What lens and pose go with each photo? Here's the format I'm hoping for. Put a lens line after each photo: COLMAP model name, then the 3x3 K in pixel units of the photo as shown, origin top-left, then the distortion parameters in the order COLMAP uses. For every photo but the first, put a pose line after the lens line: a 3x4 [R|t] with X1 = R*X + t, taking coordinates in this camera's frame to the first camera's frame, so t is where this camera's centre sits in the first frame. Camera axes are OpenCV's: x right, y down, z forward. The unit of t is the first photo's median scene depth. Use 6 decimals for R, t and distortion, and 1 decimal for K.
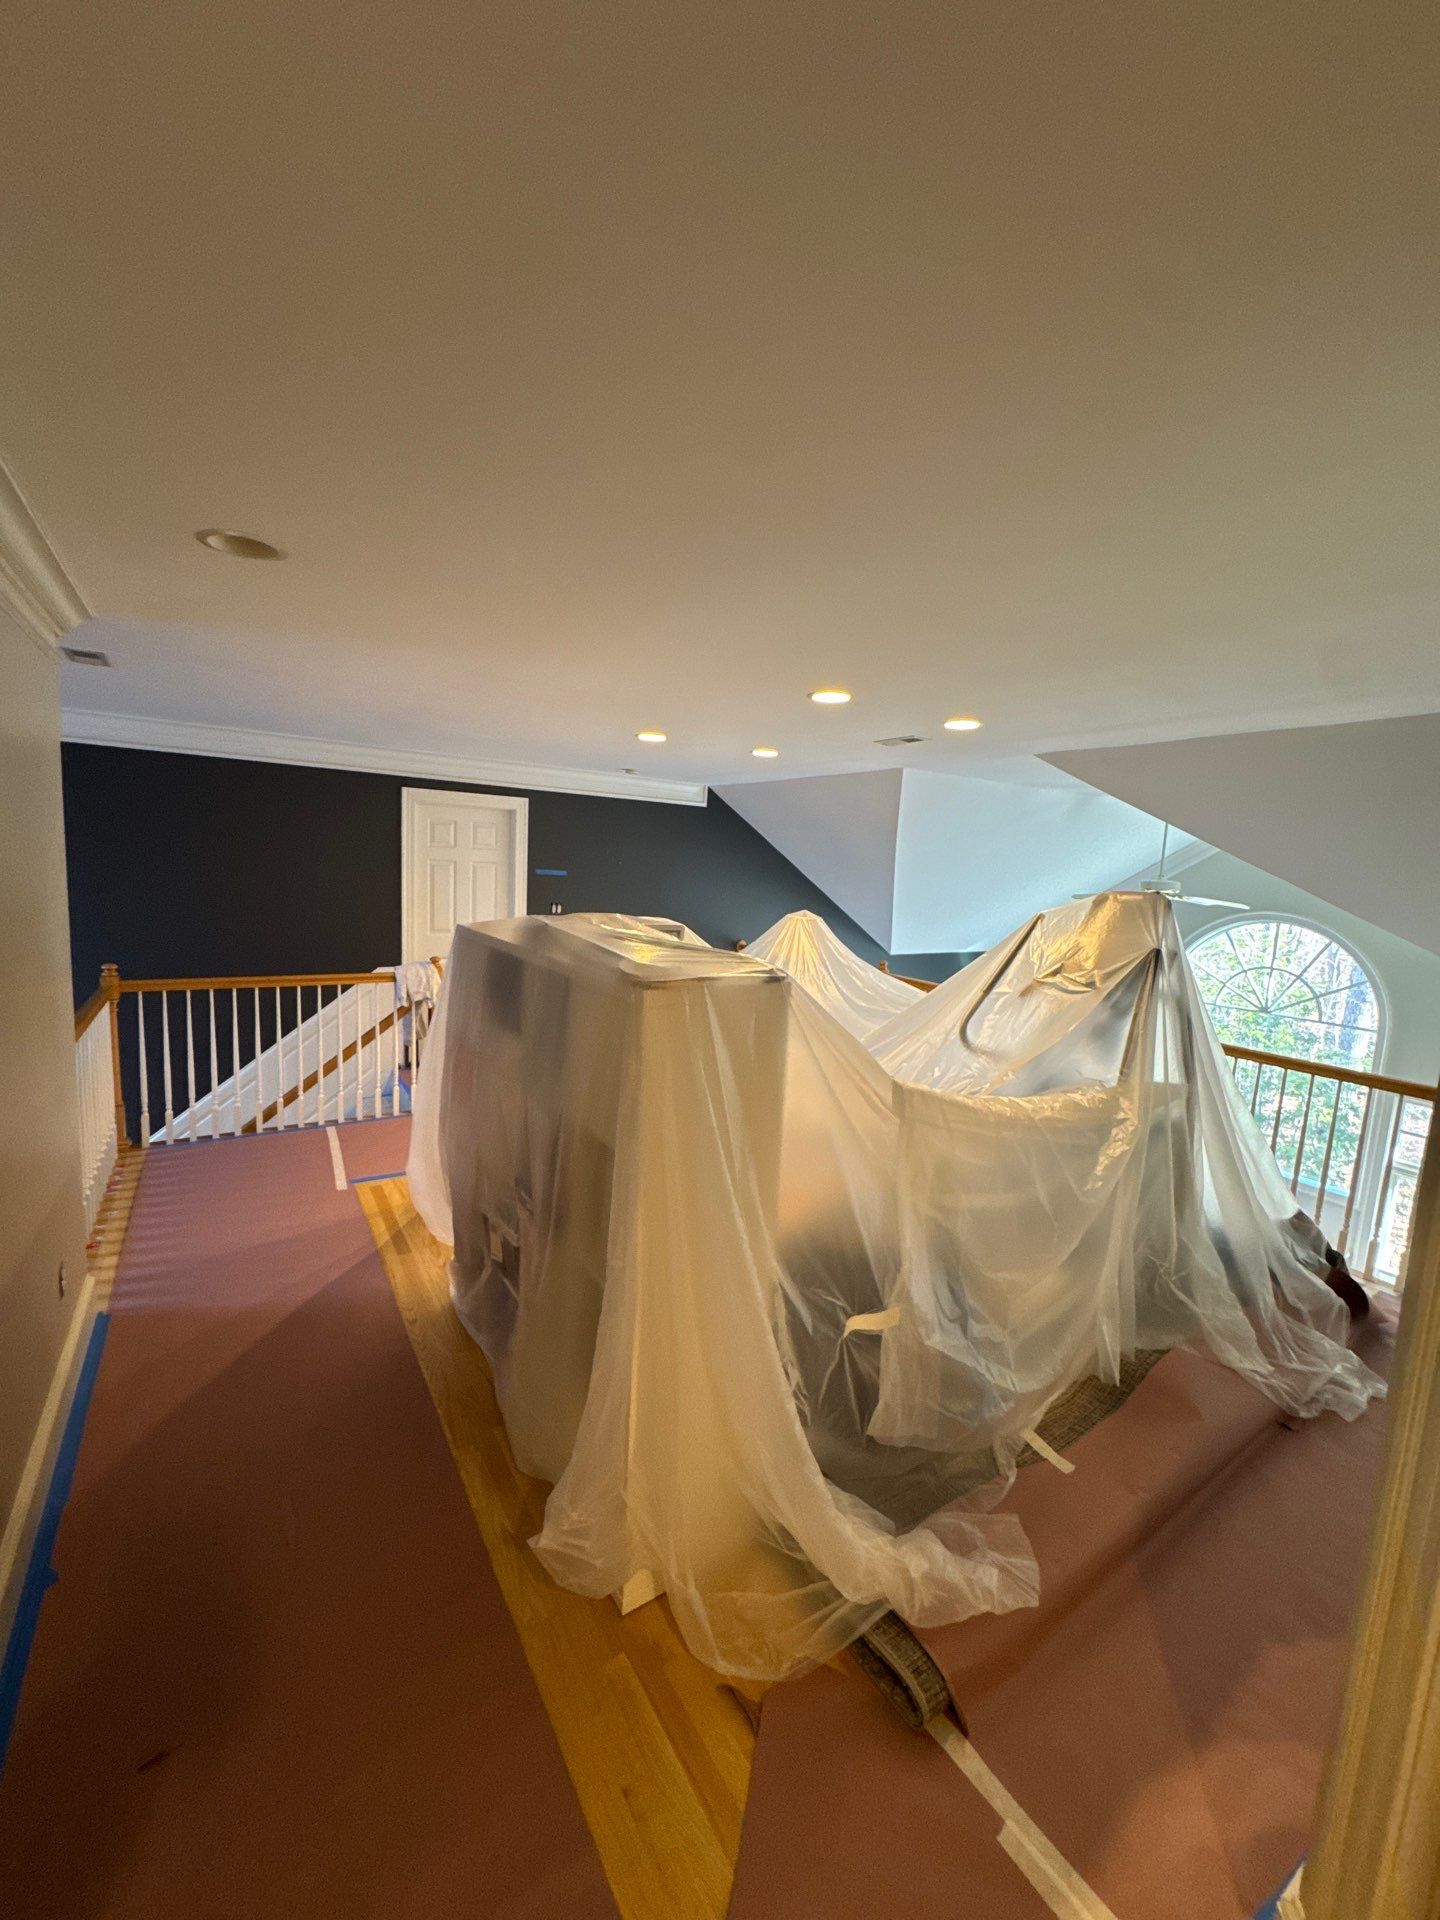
lens RADIAL K [[762.6, 0, 723.4], [0, 762.6, 959.5], [0, 0, 1]] dist [-0.003541, -0.000029]
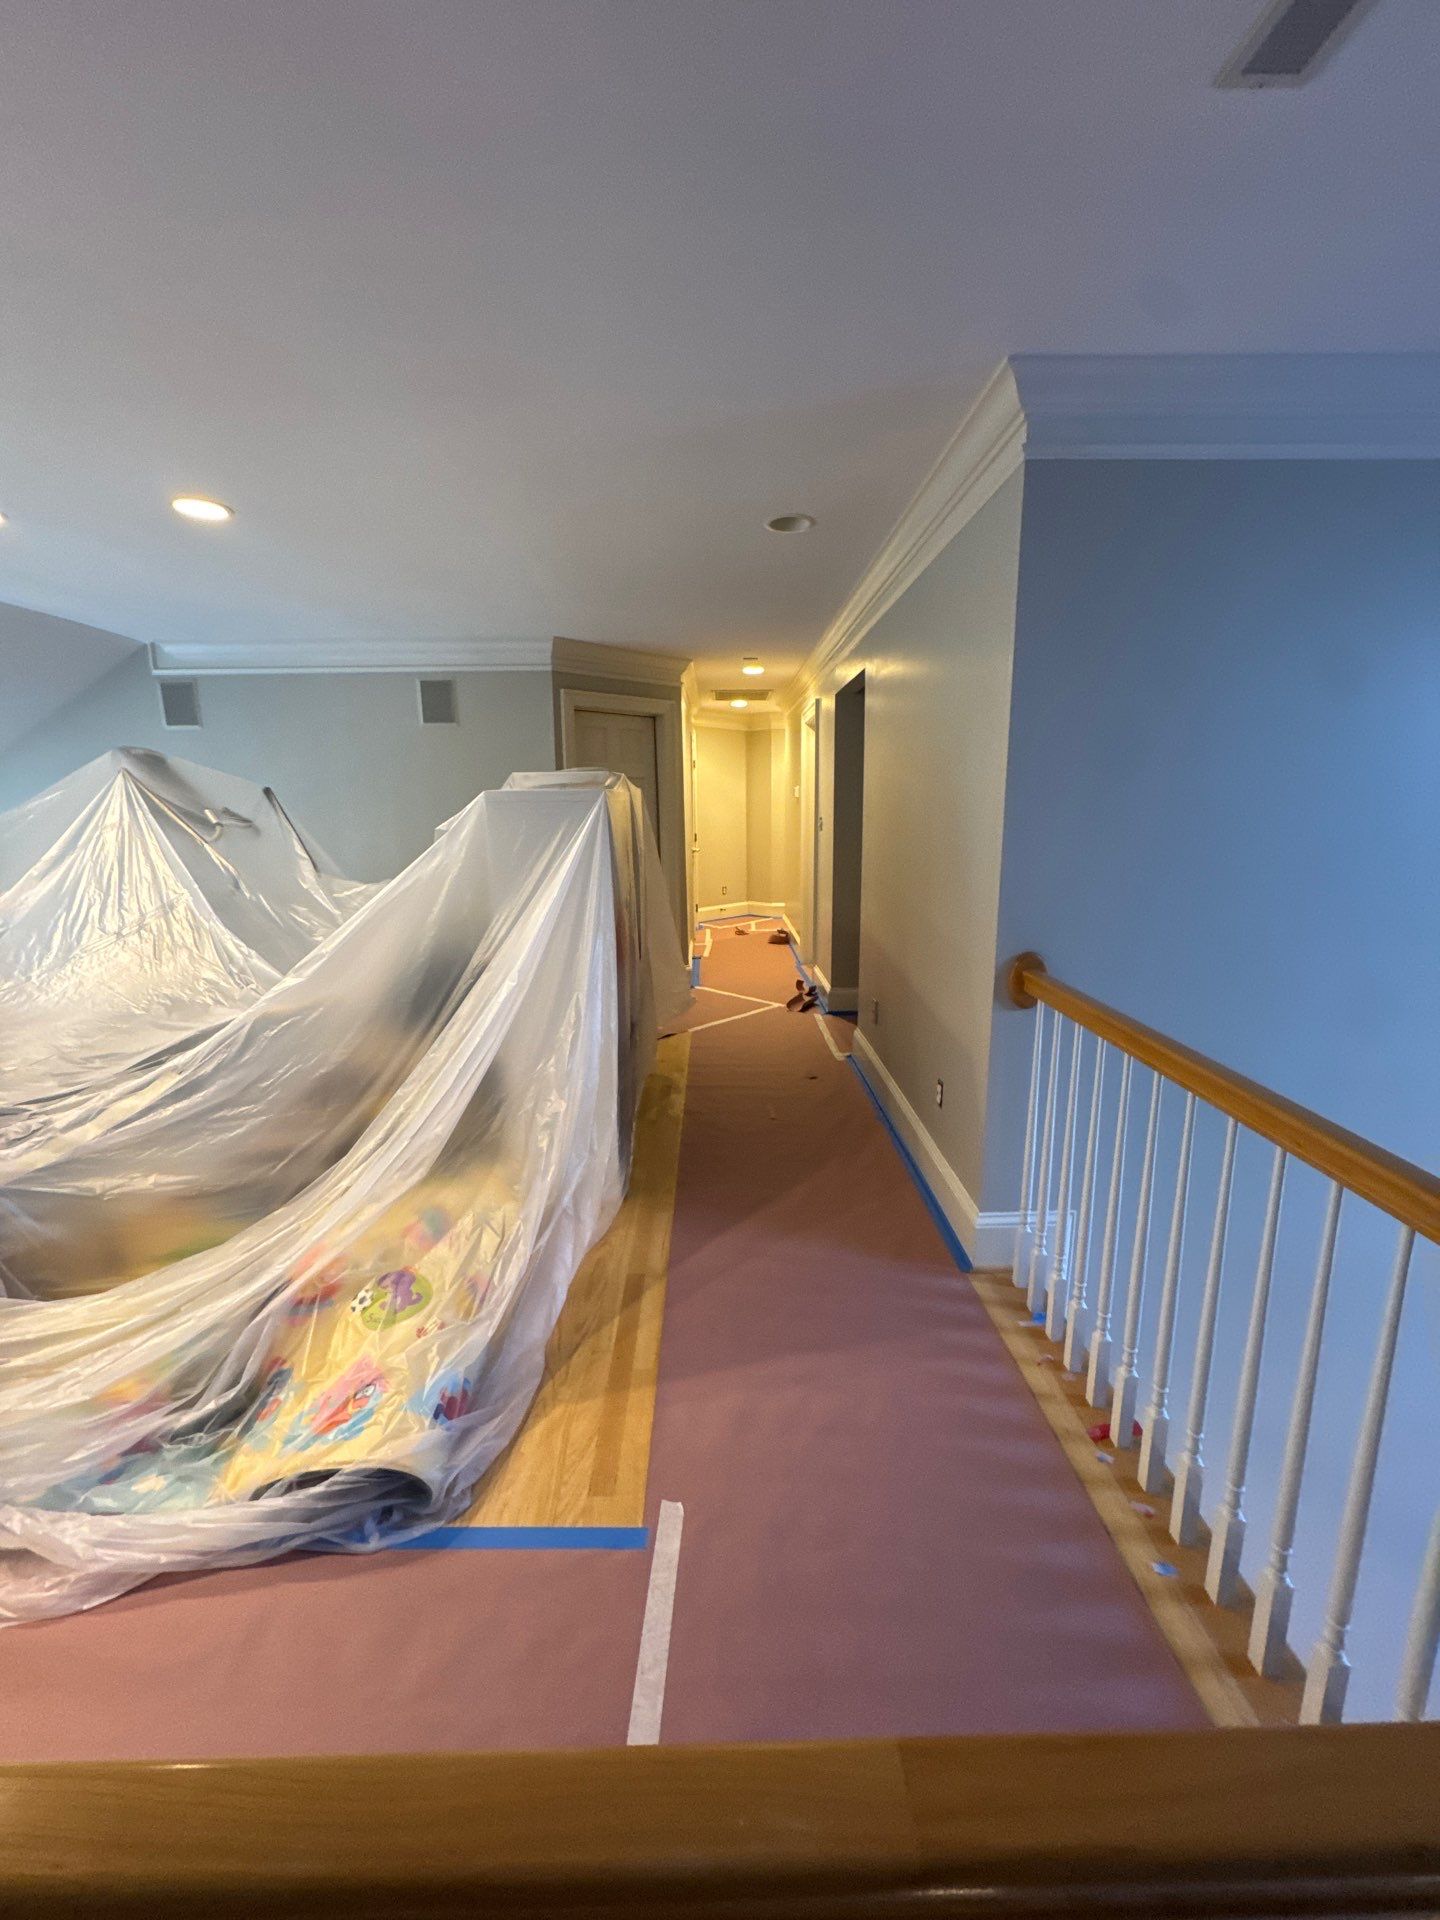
lens RADIAL K [[762.6, 0, 723.4], [0, 762.6, 959.5], [0, 0, 1]] dist [-0.003541, -0.000029]
pose [[-0.847580, -0.145849, 0.510231, -0.702024], [0.035750, 0.943612, 0.329117, -0.103067], [-0.529462, 0.297194, -0.794573, 1.248168]]
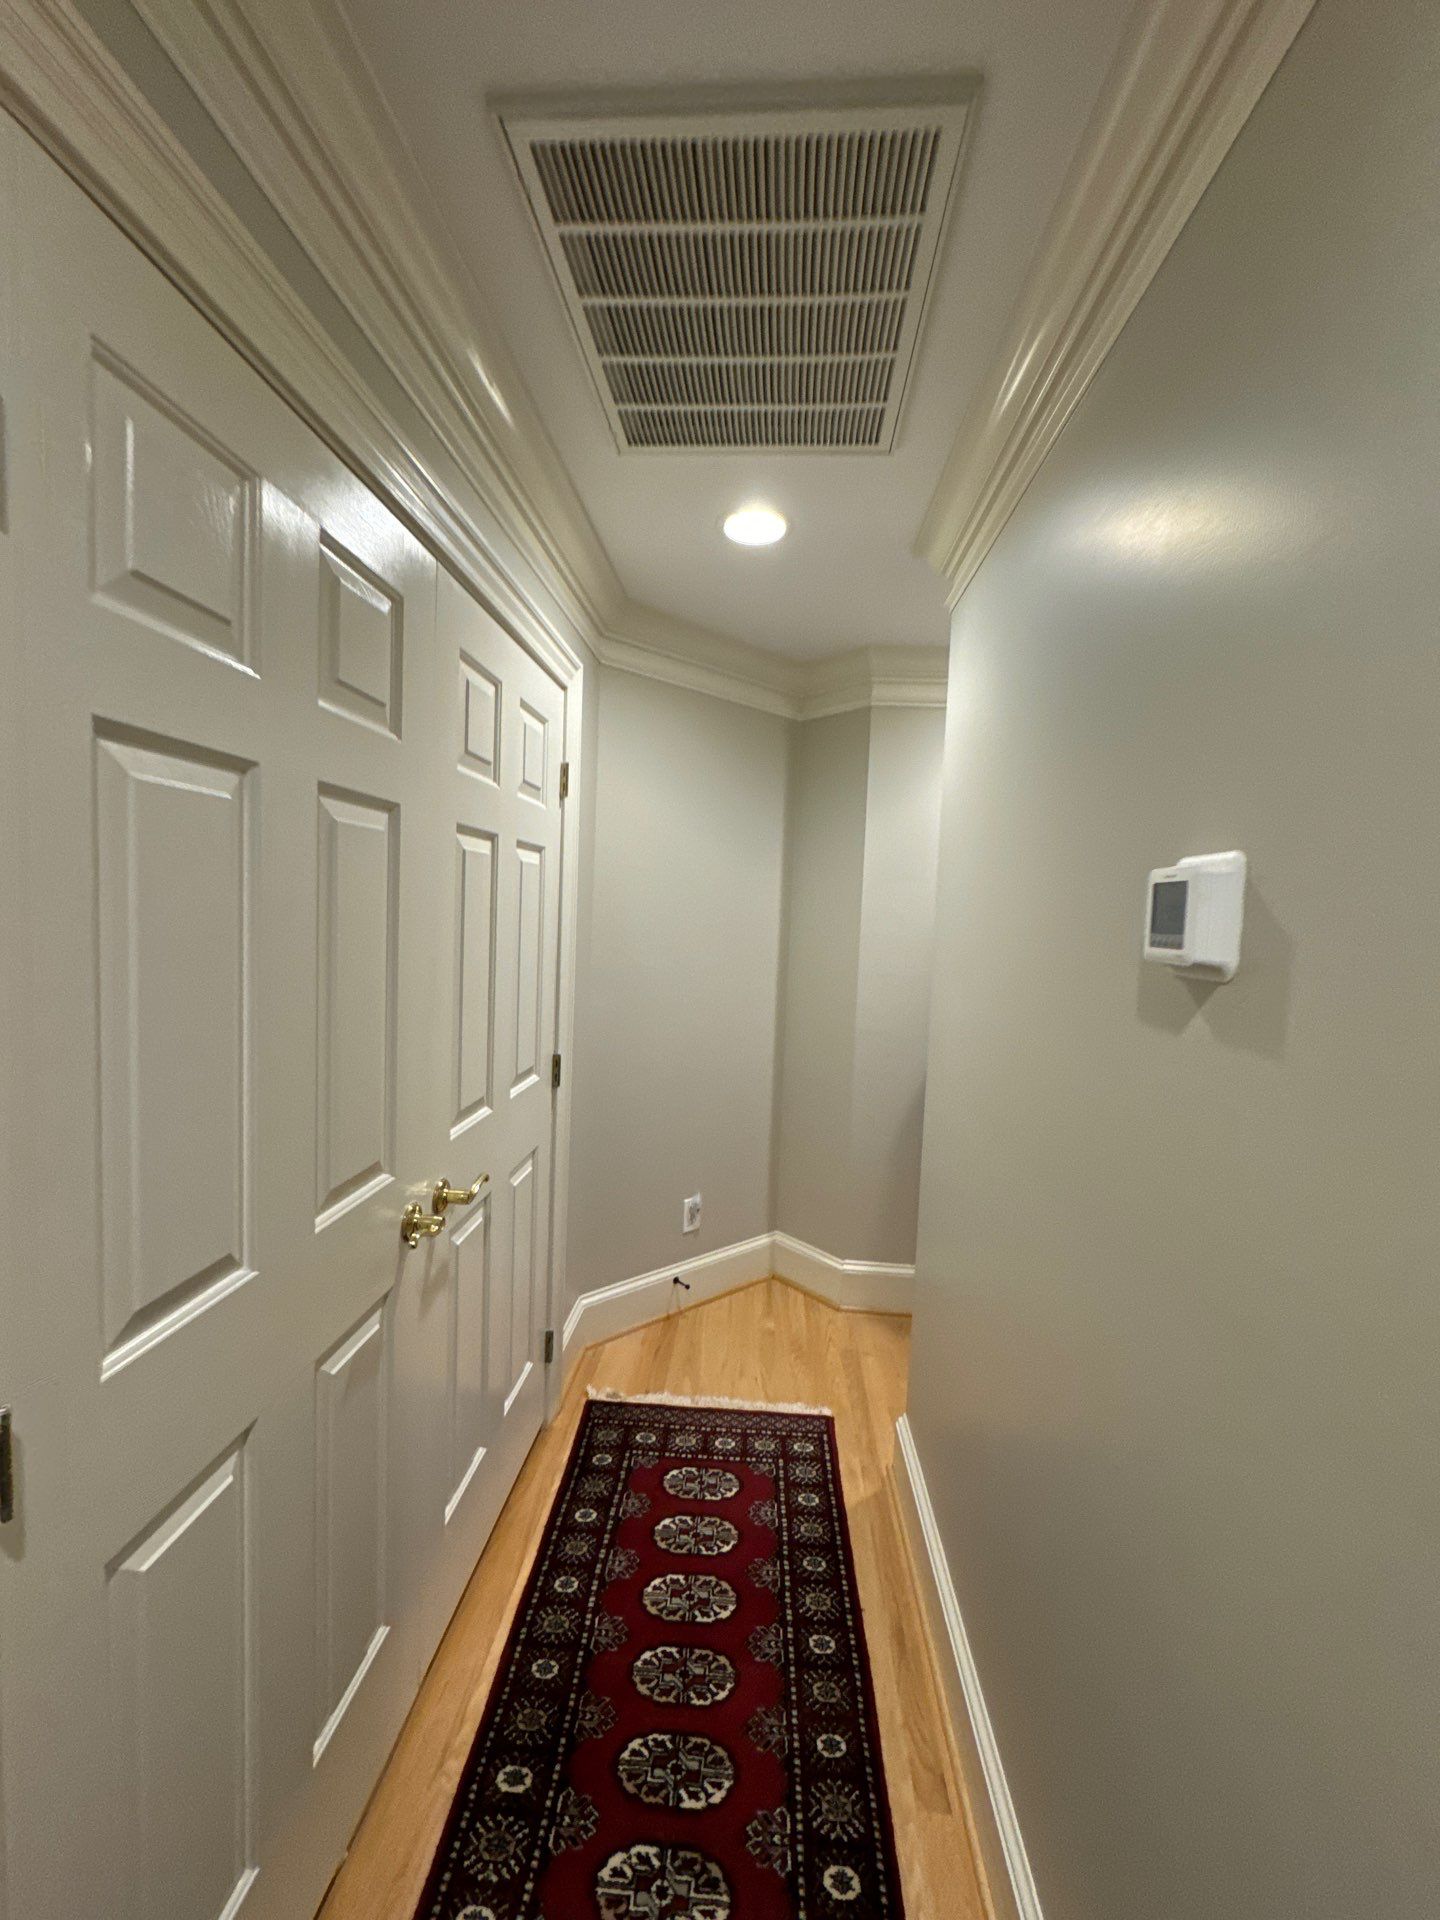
lens RADIAL K [[762.6, 0, 723.4], [0, 762.6, 959.5], [0, 0, 1]] dist [-0.003541, -0.000029]
pose [[-0.799408, -0.119011, 0.588884, 0.143283], [-0.006418, 0.981819, 0.189709, 0.105487], [-0.600755, 0.147875, -0.785638, -0.237059]]
